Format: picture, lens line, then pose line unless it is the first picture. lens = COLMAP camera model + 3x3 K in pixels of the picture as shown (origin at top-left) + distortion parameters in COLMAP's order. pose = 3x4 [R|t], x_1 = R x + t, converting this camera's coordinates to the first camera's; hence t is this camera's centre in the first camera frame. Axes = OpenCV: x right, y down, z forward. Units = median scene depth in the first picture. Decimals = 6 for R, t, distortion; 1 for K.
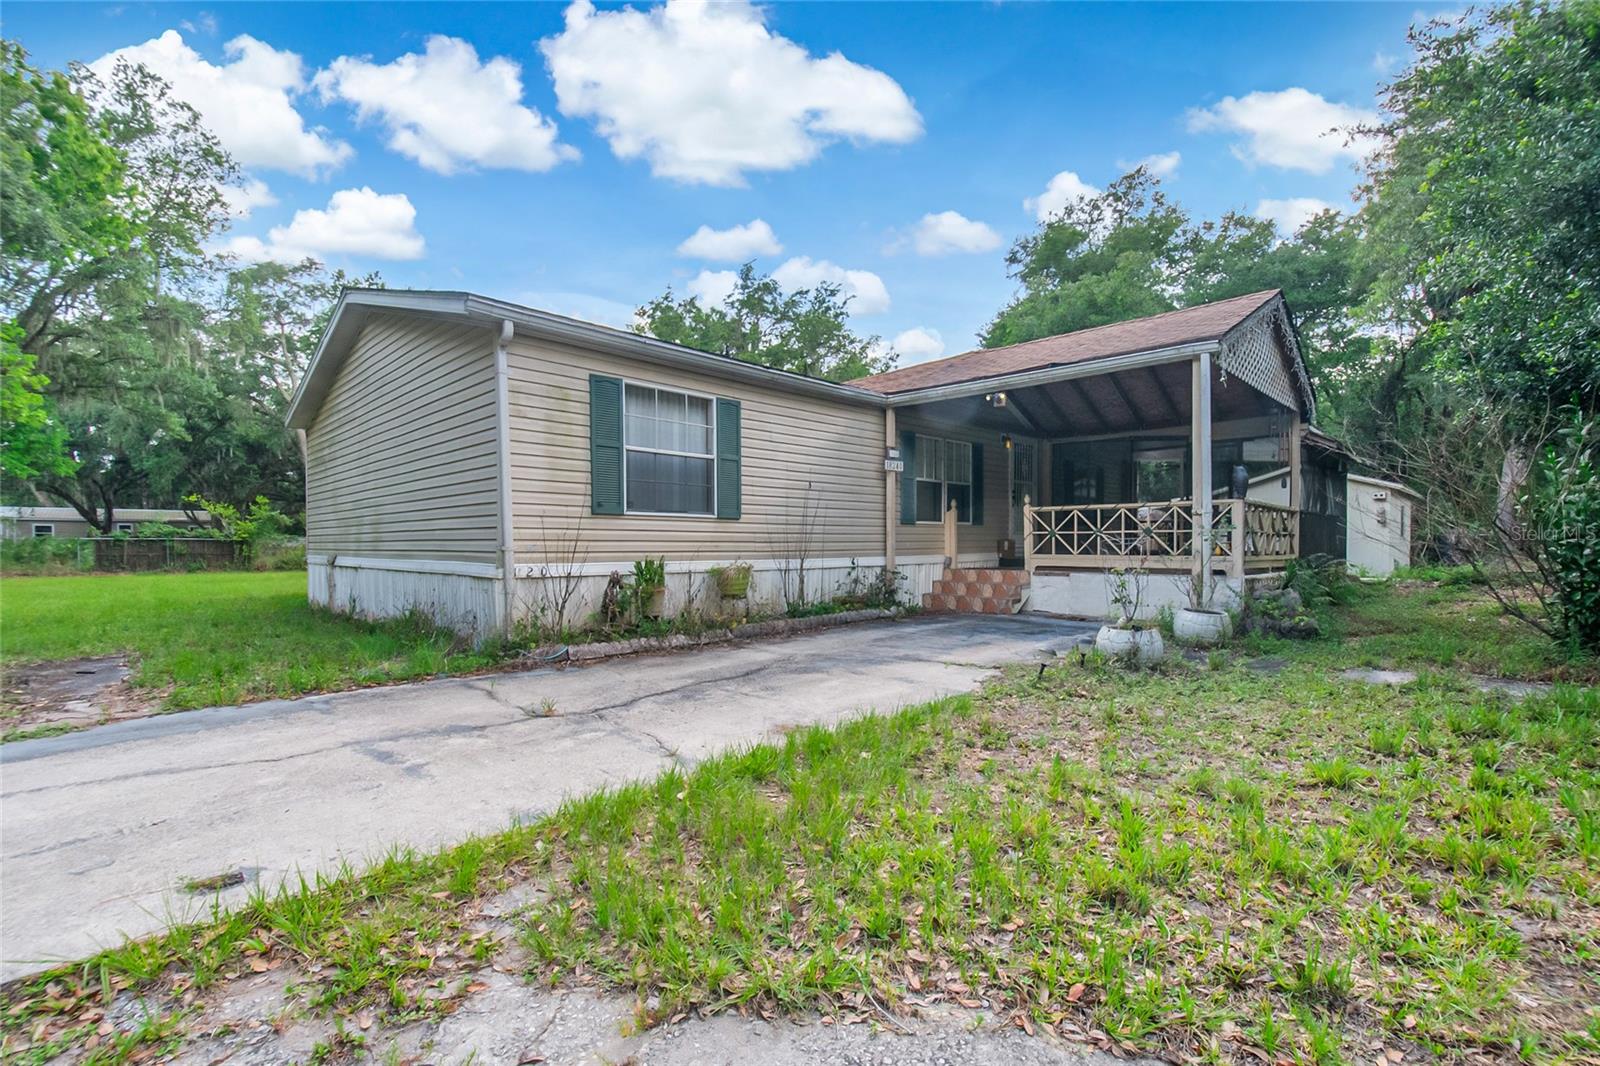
lens RADIAL K [[713.0, 0, 801.4], [0, 713.0, 538.7], [0, 0, 1]] dist [0.002010, -0.006253]
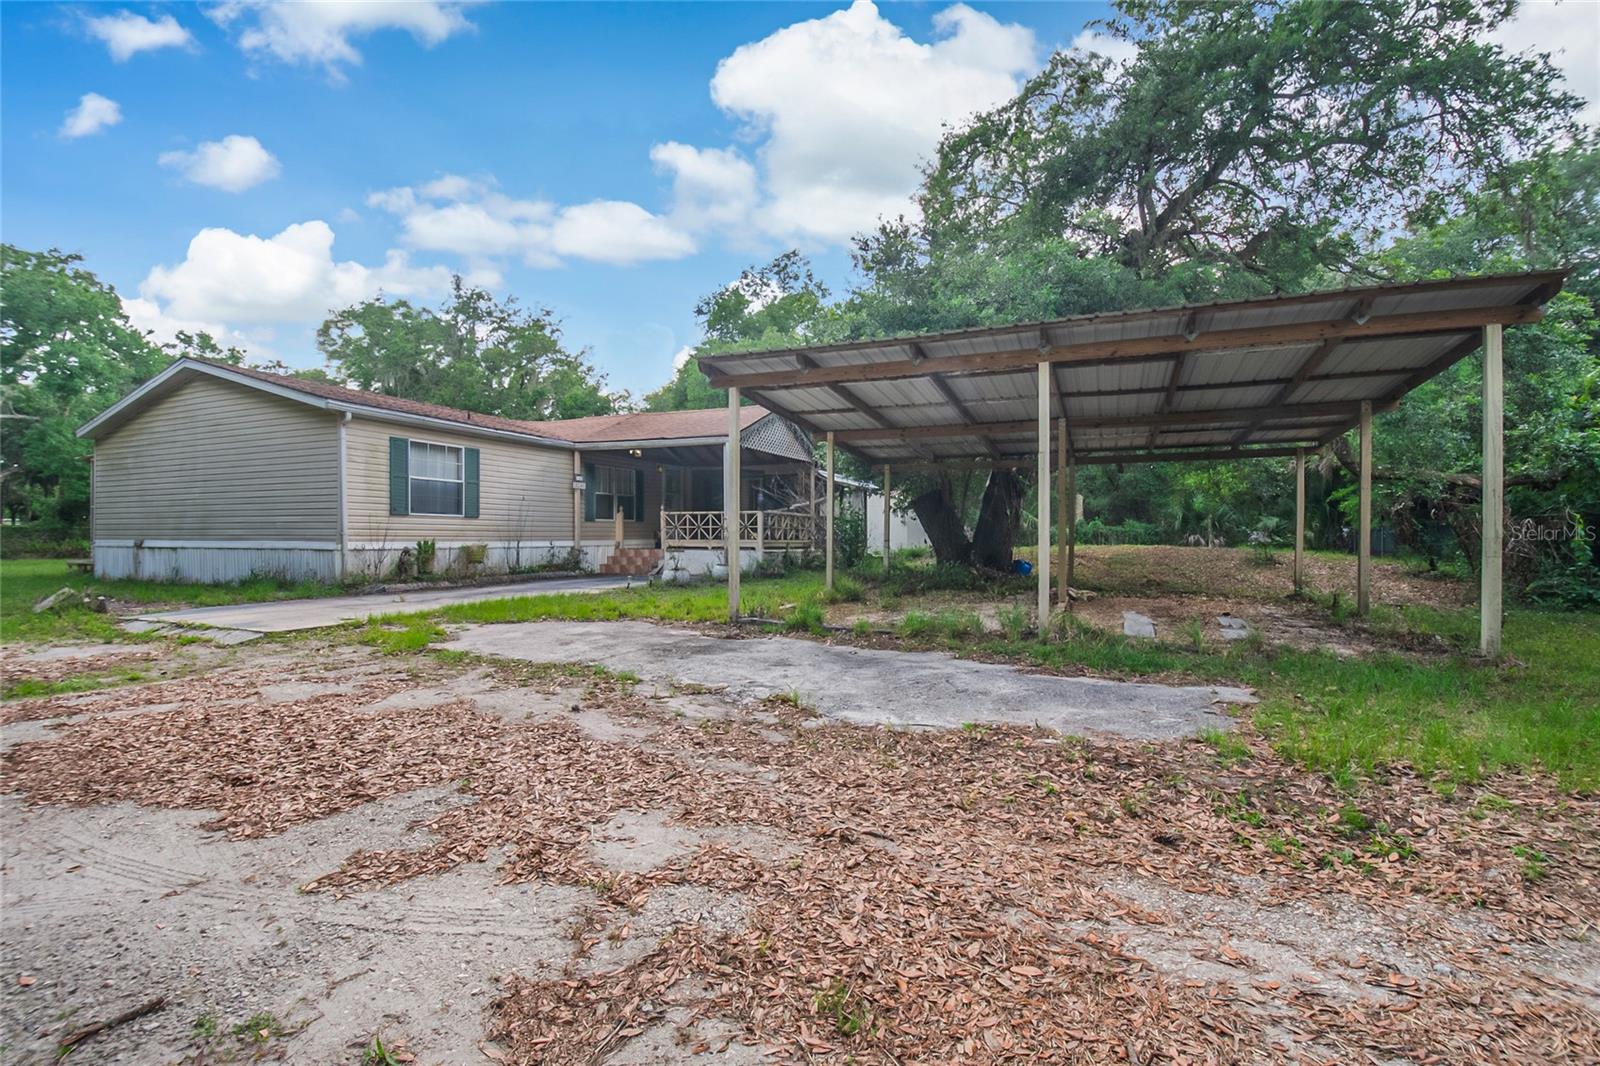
lens RADIAL K [[713.0, 0, 823.5], [0, 713.0, 535.5], [0, 0, 1]] dist [0.002010, -0.006253]
pose [[0.918710, 0.002825, 0.394922, -0.002145], [-0.004871, 0.999979, 0.004177, 0.003814], [-0.394902, -0.005761, 0.918705, -0.848418]]
